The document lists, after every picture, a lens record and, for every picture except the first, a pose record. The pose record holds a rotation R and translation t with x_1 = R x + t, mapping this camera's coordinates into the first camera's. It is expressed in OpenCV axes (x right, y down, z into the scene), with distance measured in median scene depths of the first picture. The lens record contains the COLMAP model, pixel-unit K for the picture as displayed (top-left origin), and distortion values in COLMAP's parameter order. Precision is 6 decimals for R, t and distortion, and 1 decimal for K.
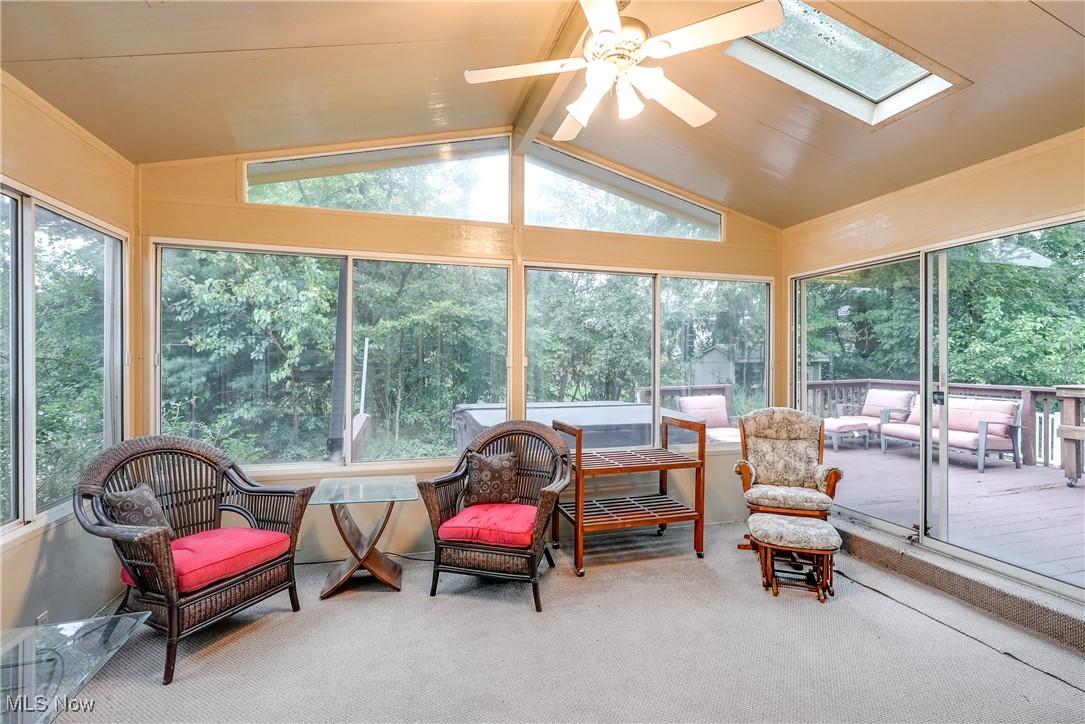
lens RADIAL K [[489.3, 0, 542.5], [0, 489.3, 362.0], [0, 0, 1]] dist [-0.000888, -0.000044]
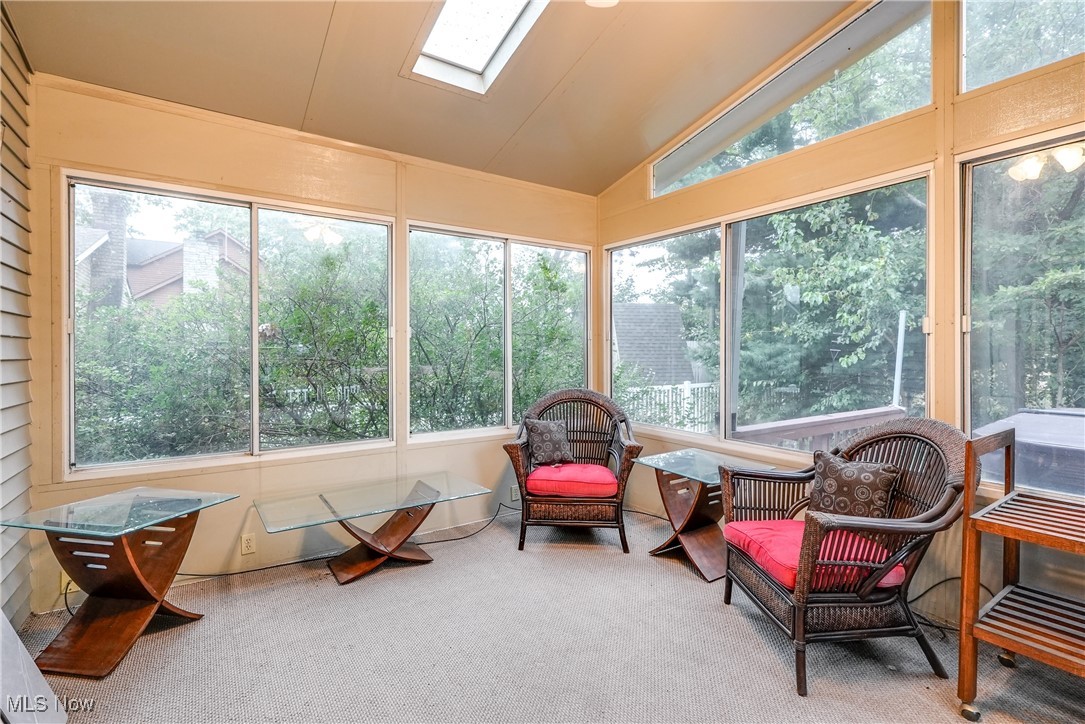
lens RADIAL K [[500.9, 0, 541.7], [0, 500.9, 357.5], [0, 0, 1]] dist [-0.002408, 0.000169]
pose [[0.300034, 0.004540, -0.953918, 0.480646], [-0.000502, 0.999989, 0.004601, 0.048927], [0.953928, -0.000901, 0.300033, 0.422887]]
